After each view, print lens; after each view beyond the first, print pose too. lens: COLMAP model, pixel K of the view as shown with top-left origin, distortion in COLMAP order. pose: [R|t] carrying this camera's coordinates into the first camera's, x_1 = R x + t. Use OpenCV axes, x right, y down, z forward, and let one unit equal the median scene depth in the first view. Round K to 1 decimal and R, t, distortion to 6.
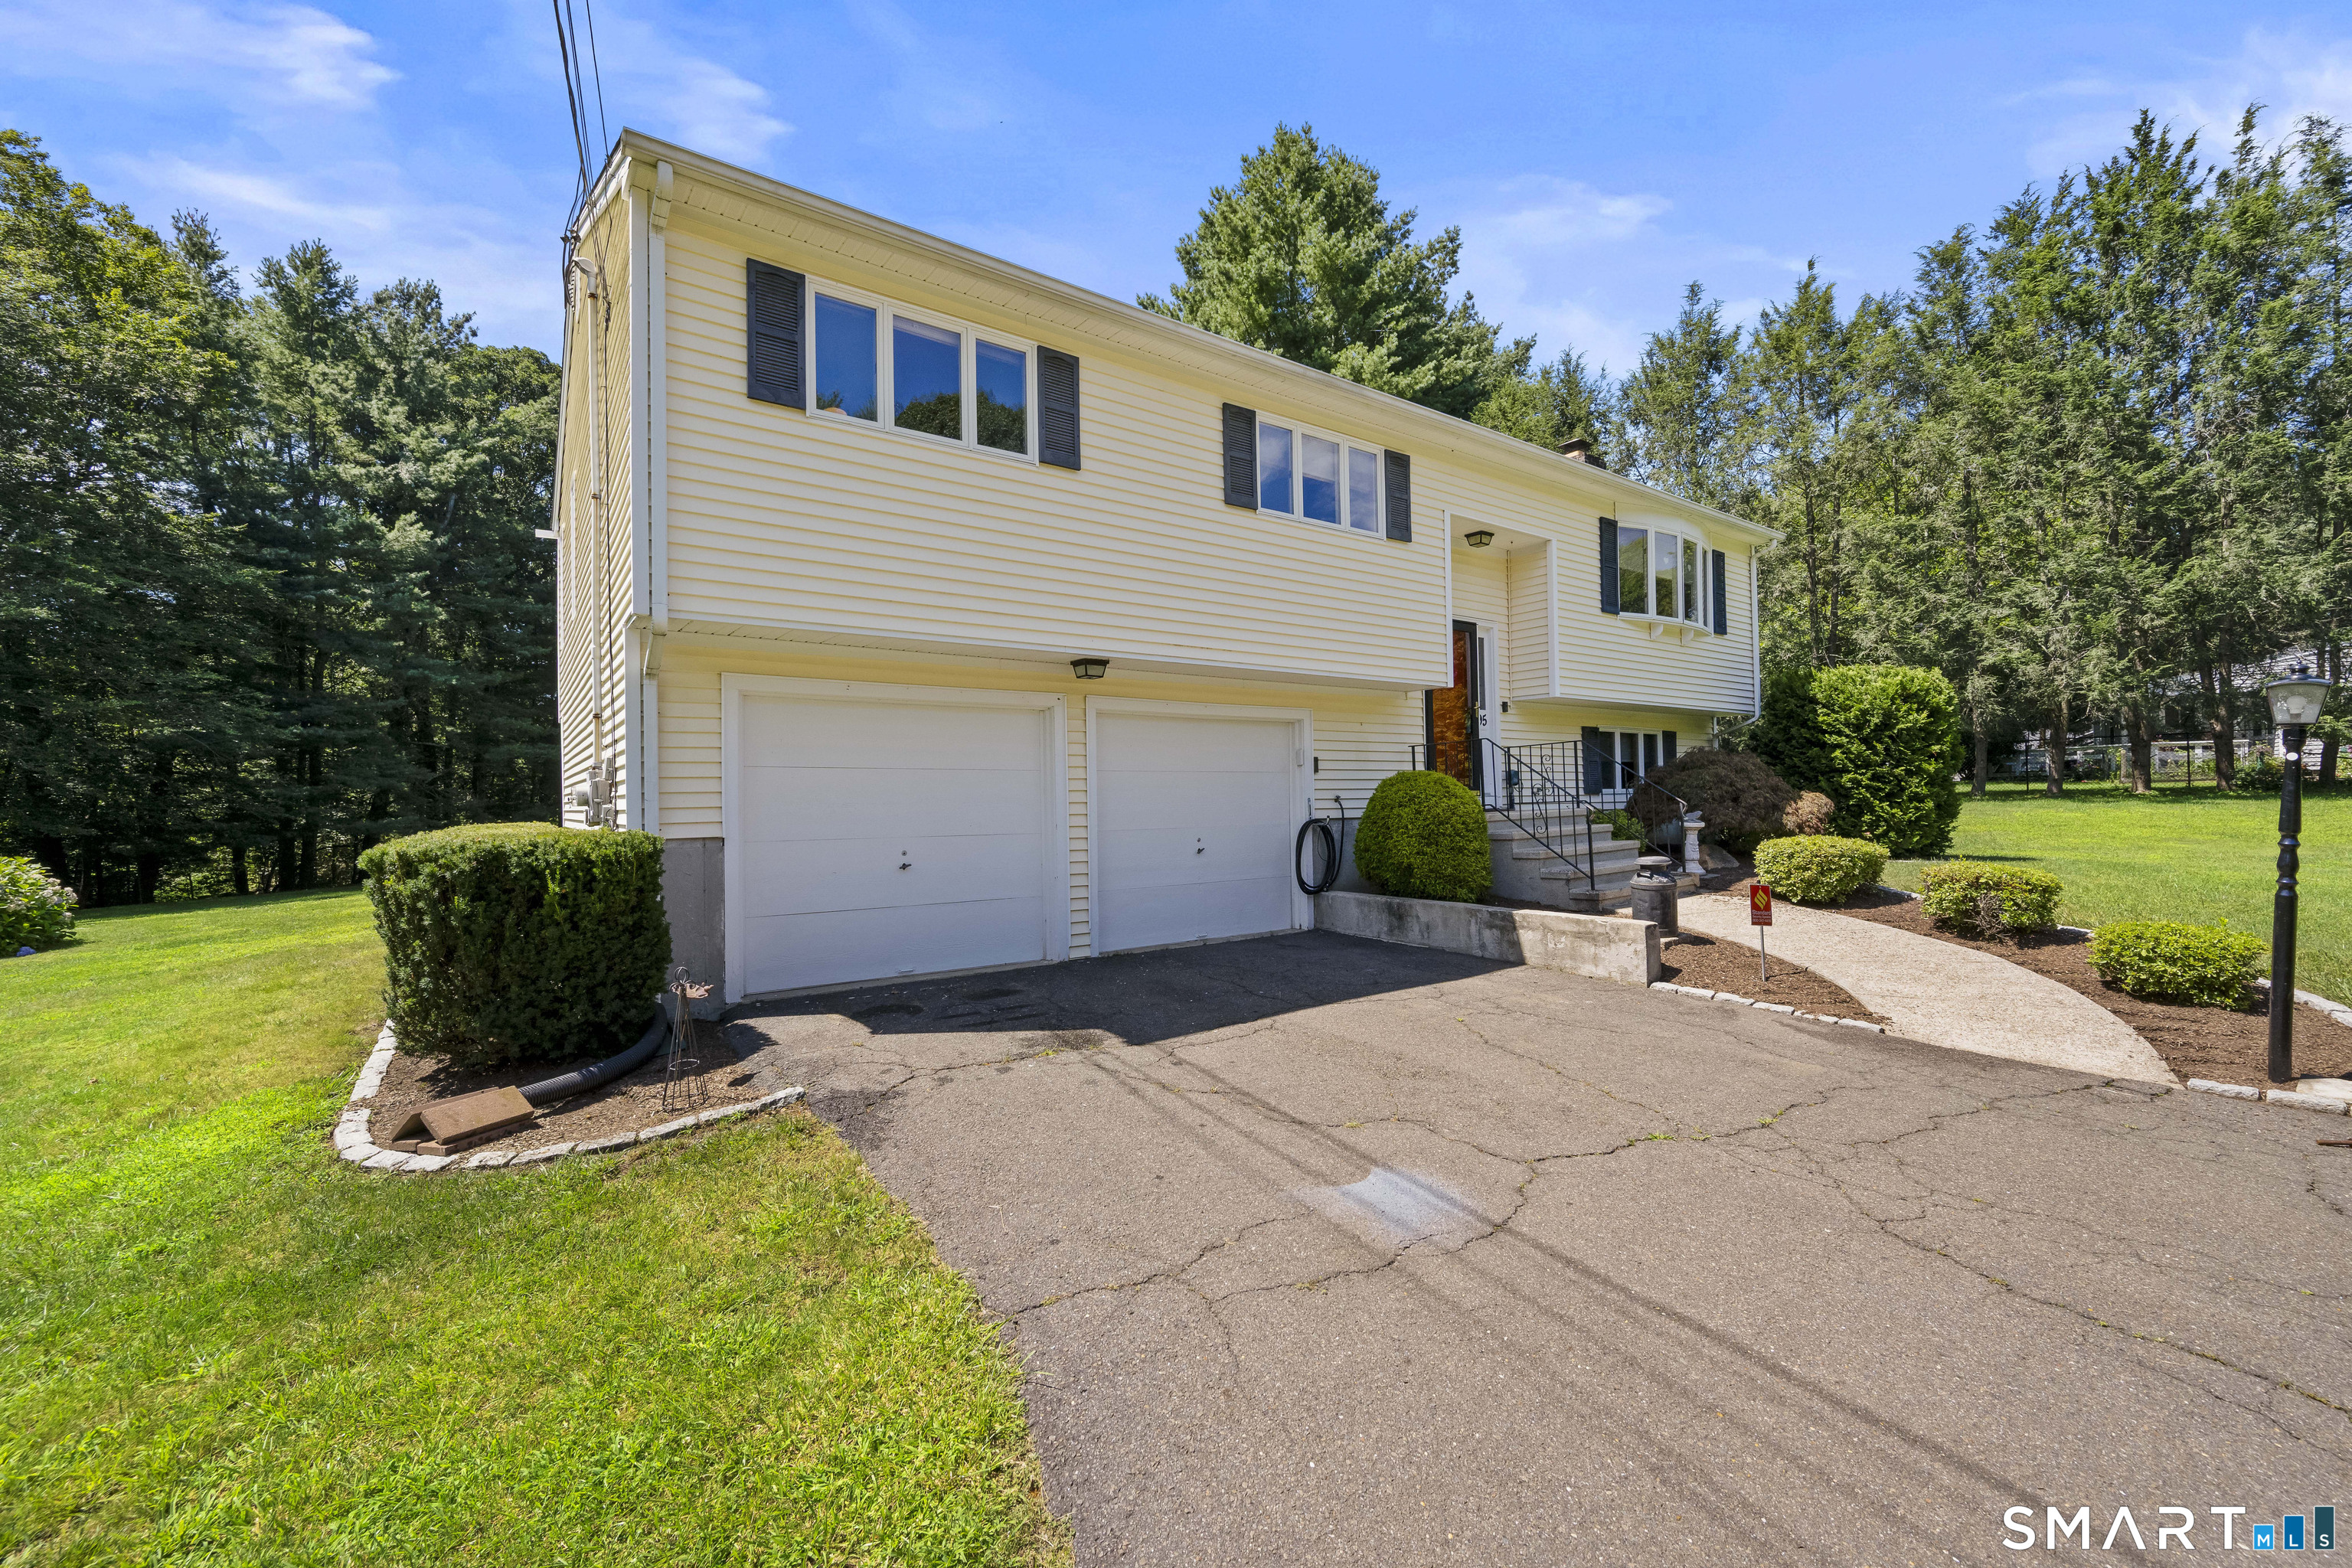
lens RADIAL K [[942.3, 0, 1173.9], [0, 942.3, 794.3], [0, 0, 1]] dist [-0.002241, -0.000080]
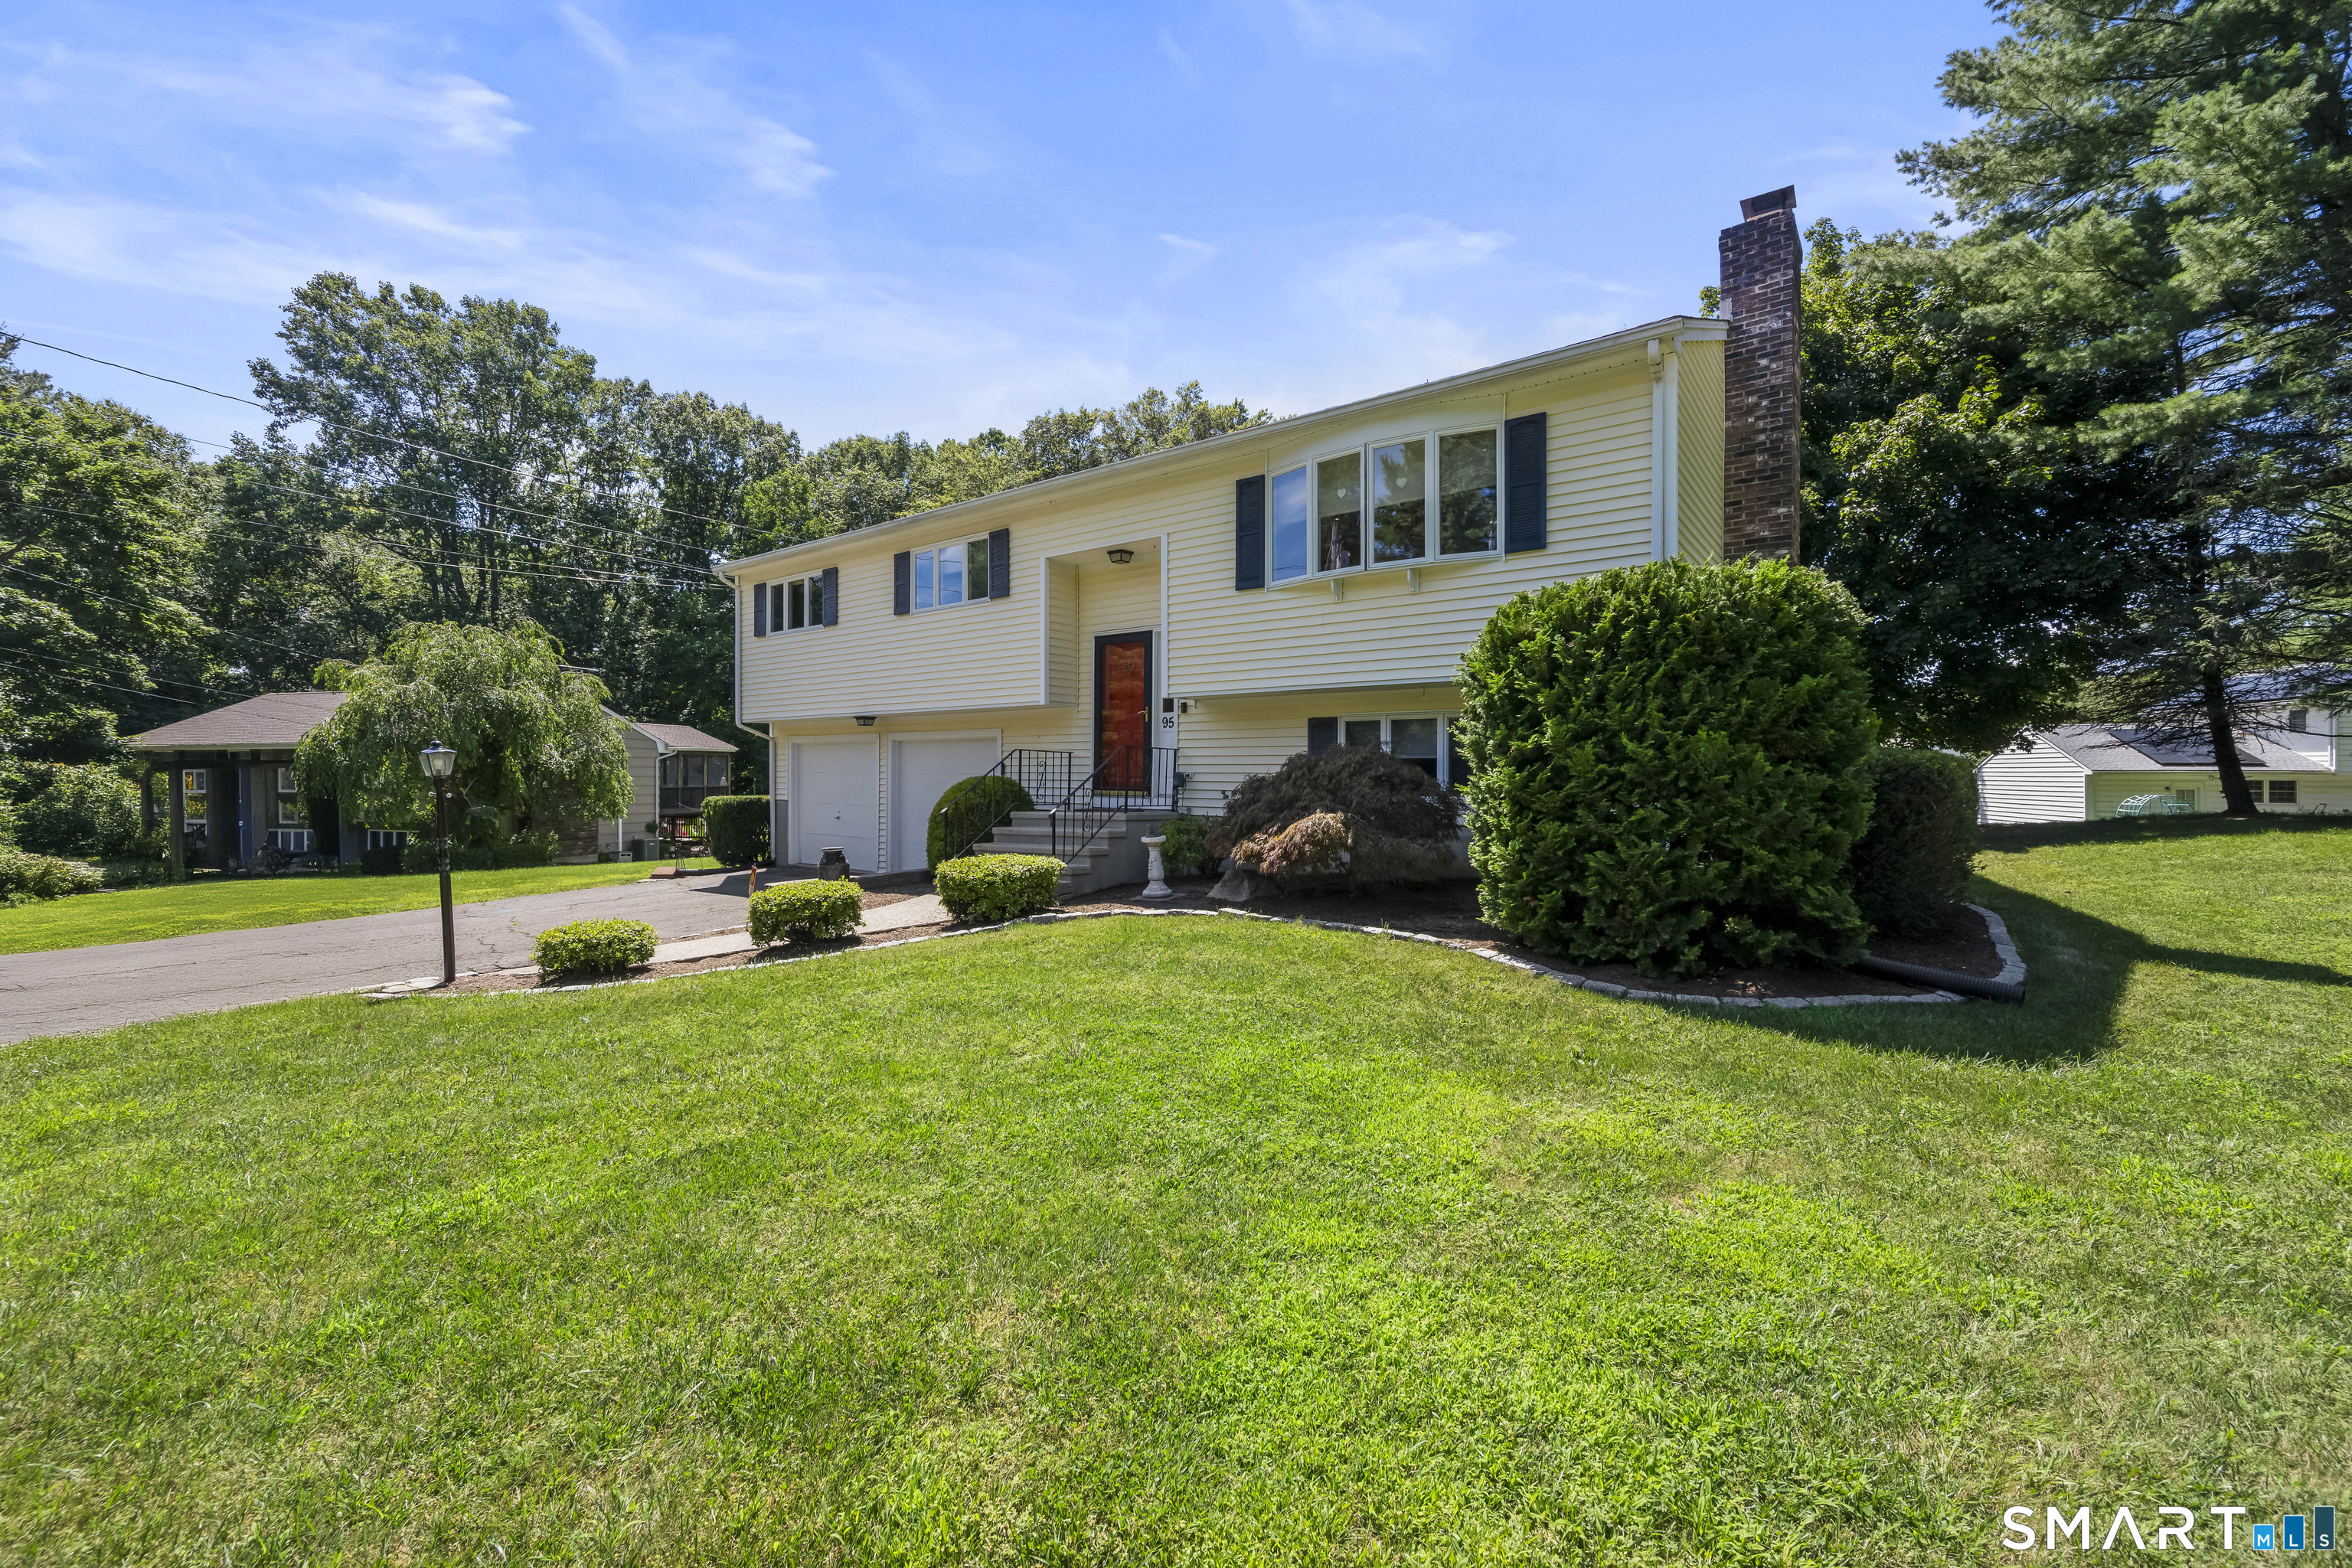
lens RADIAL K [[942.3, 0, 1169.7], [0, 942.3, 772.8], [0, 0, 1]] dist [-0.002241, -0.000080]
pose [[0.291616, 0.014505, -0.956426, 1.762644], [-0.001811, 0.999892, 0.014611, -0.054070], [0.956534, -0.002529, 0.291610, 0.955800]]
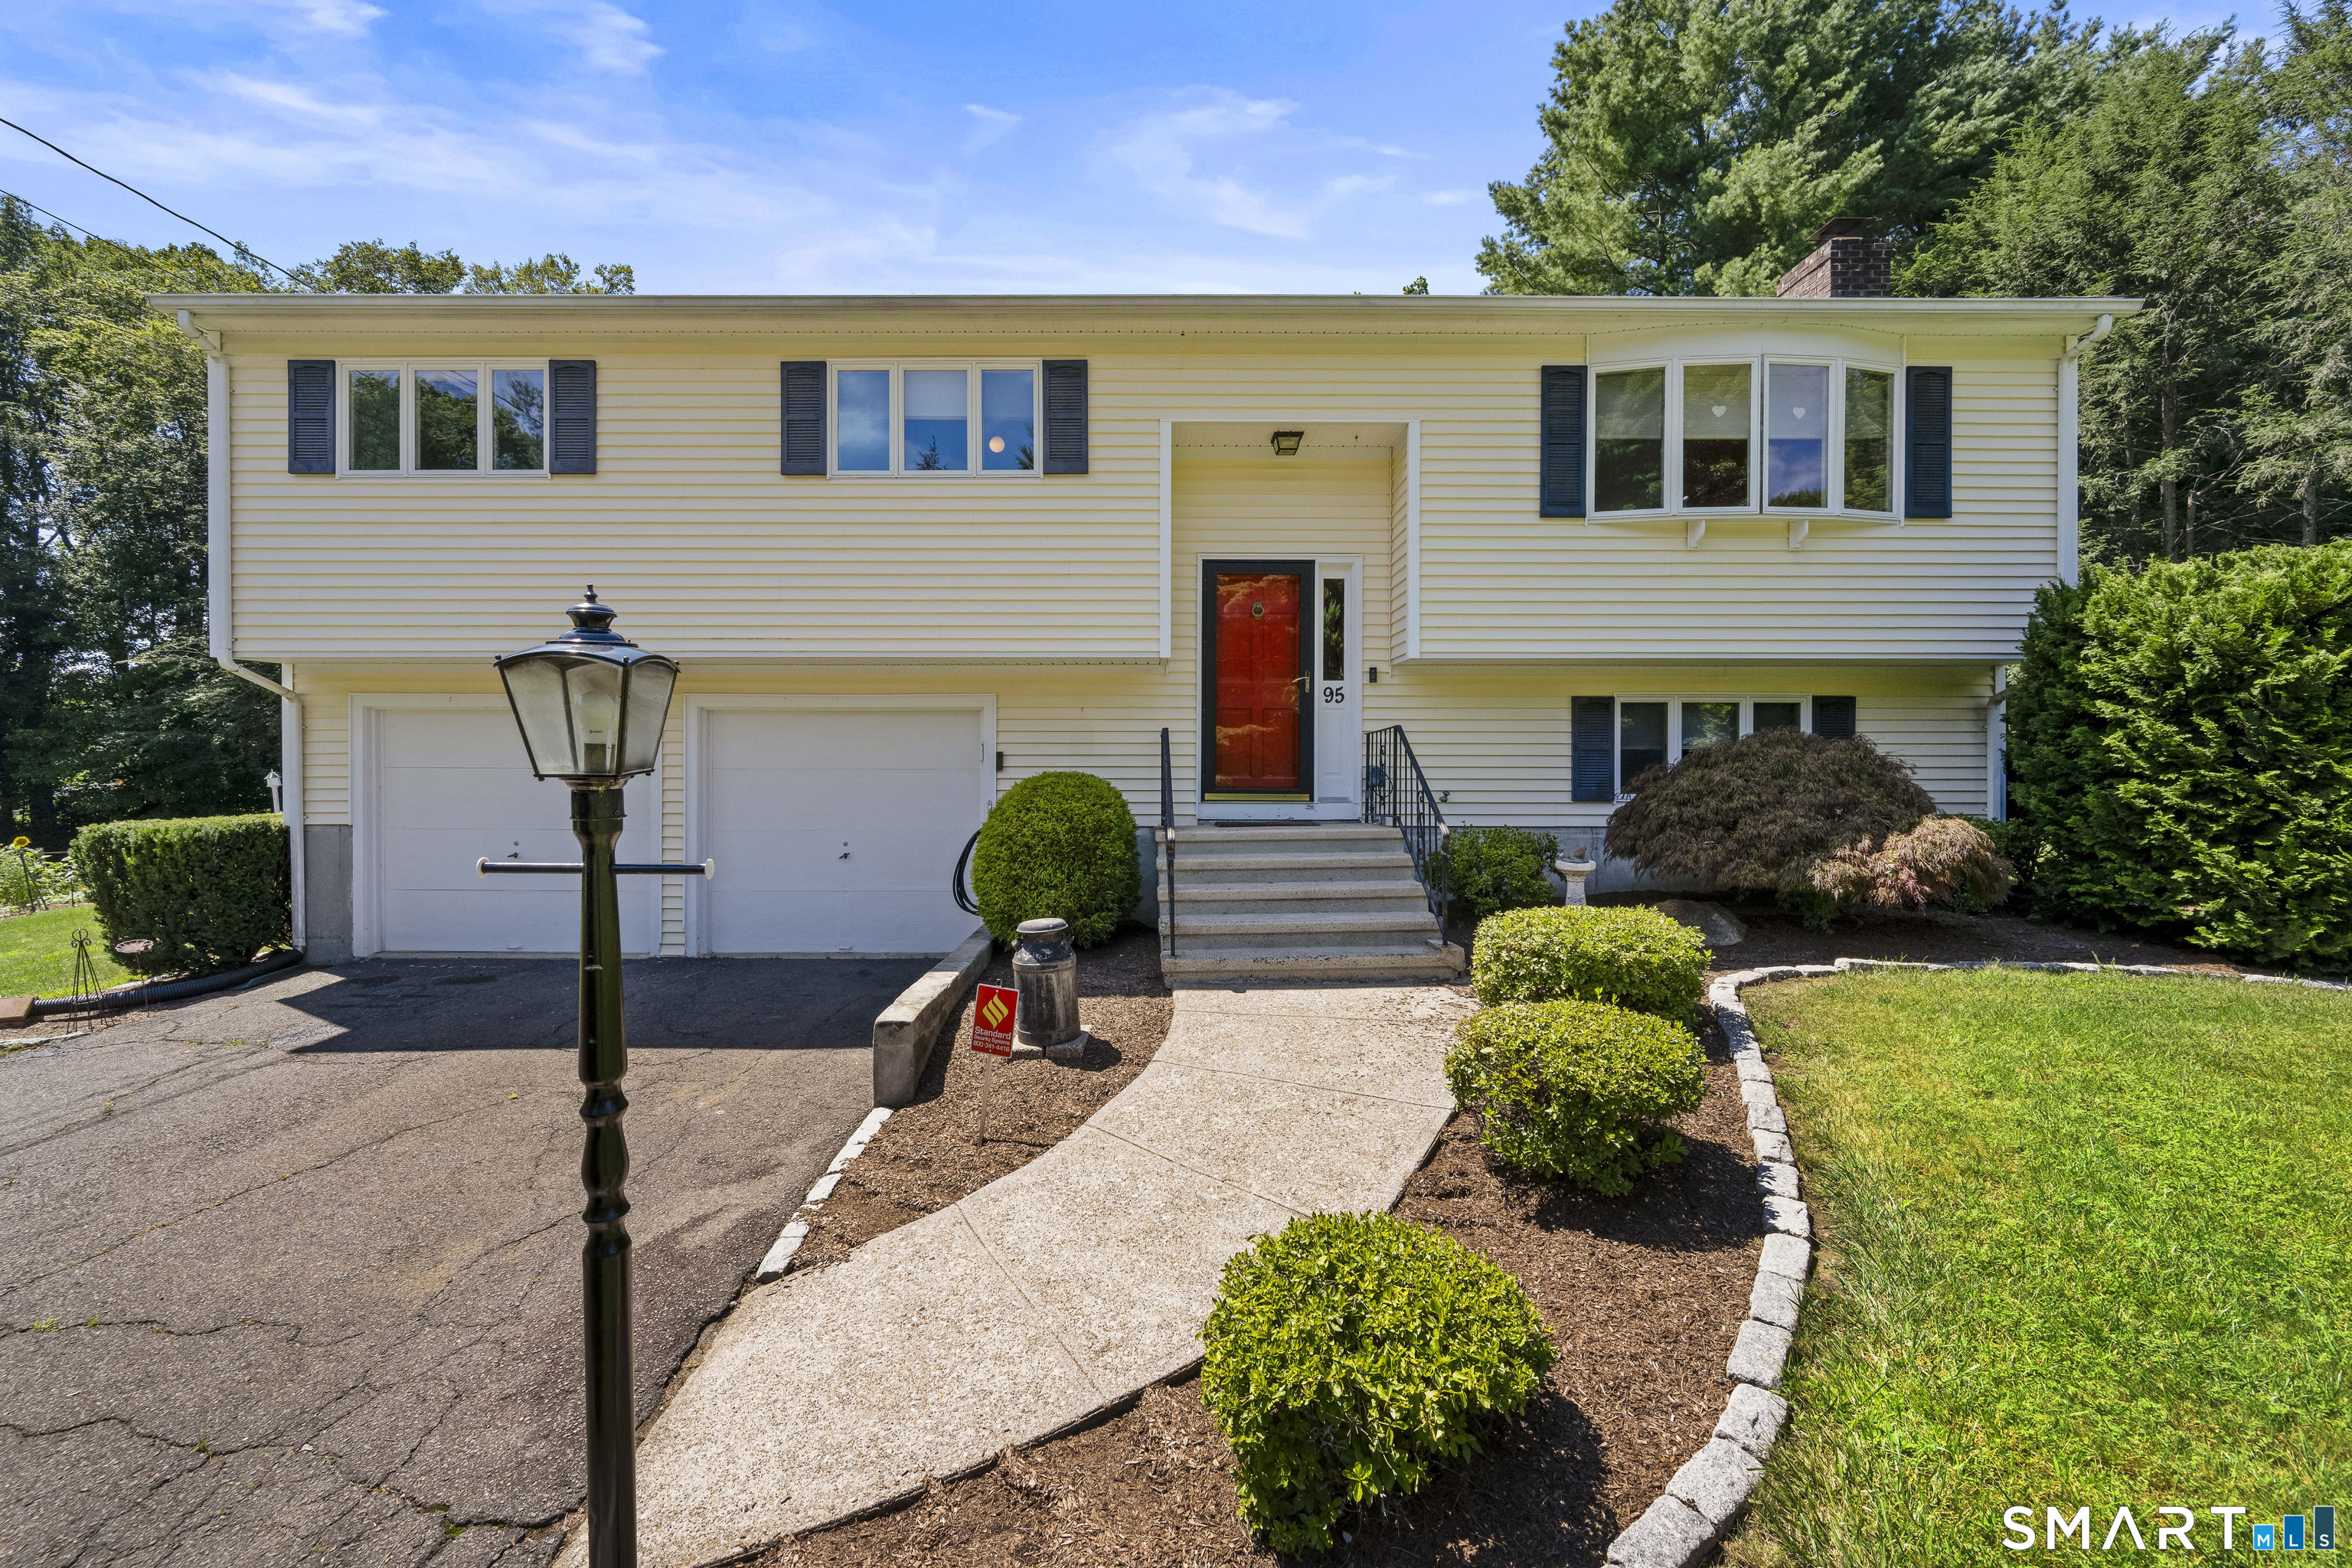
lens RADIAL K [[942.3, 0, 1169.1], [0, 942.3, 782.2], [0, 0, 1]] dist [-0.002241, -0.000080]
pose [[0.813899, 0.026942, -0.580381, 0.867586], [-0.009643, 0.999413, 0.032870, -0.047499], [0.580926, -0.021157, 0.813681, 0.466870]]
